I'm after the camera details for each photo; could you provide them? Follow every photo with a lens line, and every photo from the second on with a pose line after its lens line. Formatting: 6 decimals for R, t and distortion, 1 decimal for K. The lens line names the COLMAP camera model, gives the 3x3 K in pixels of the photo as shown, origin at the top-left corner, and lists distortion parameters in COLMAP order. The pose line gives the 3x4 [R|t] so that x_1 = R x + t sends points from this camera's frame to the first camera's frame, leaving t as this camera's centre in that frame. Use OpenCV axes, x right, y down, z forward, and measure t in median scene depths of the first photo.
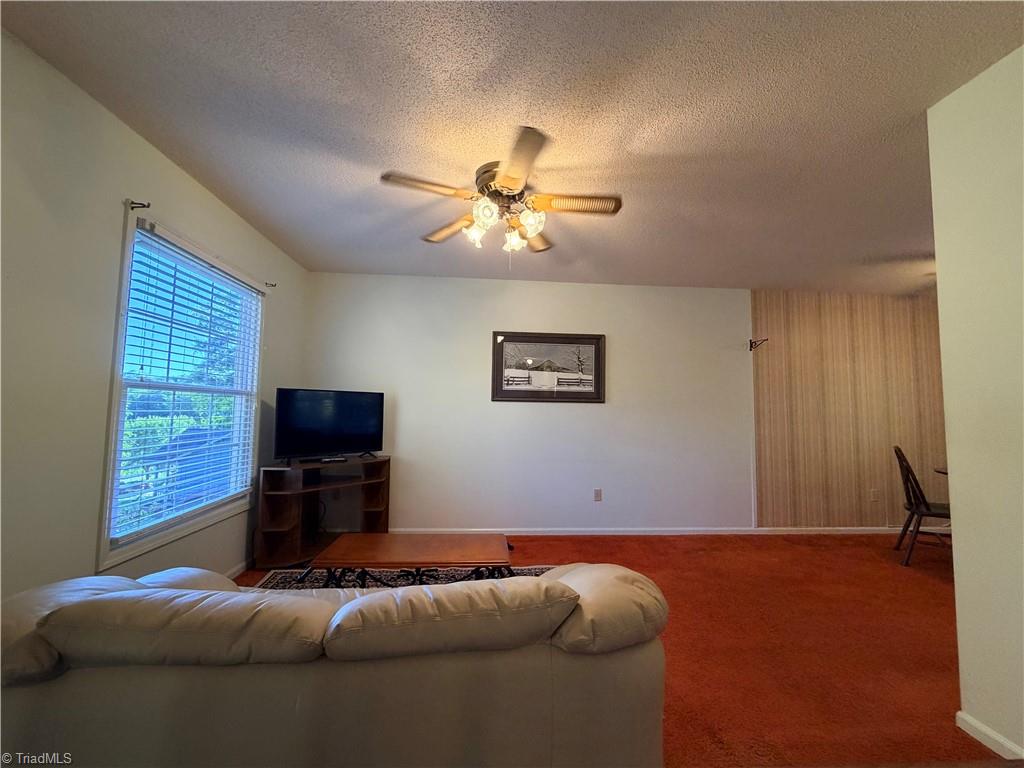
lens RADIAL K [[409.1, 0, 516.3], [0, 409.1, 381.1], [0, 0, 1]] dist [-0.002159, 0.000455]
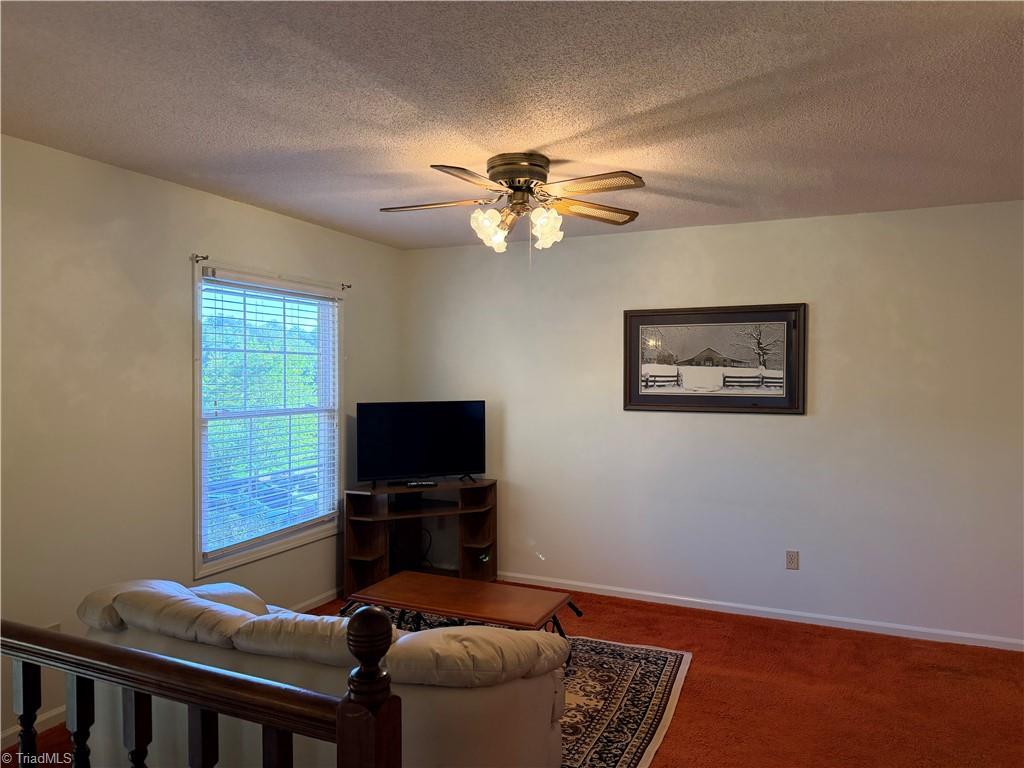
lens RADIAL K [[712.7, 0, 510.3], [0, 712.7, 382.8], [0, 0, 1]] dist [0.029214, -0.015657]
pose [[0.885926, -0.005907, -0.463789, 0.344447], [0.042708, 0.996710, 0.068887, -0.093804], [0.461857, -0.080836, 0.883263, -0.169361]]
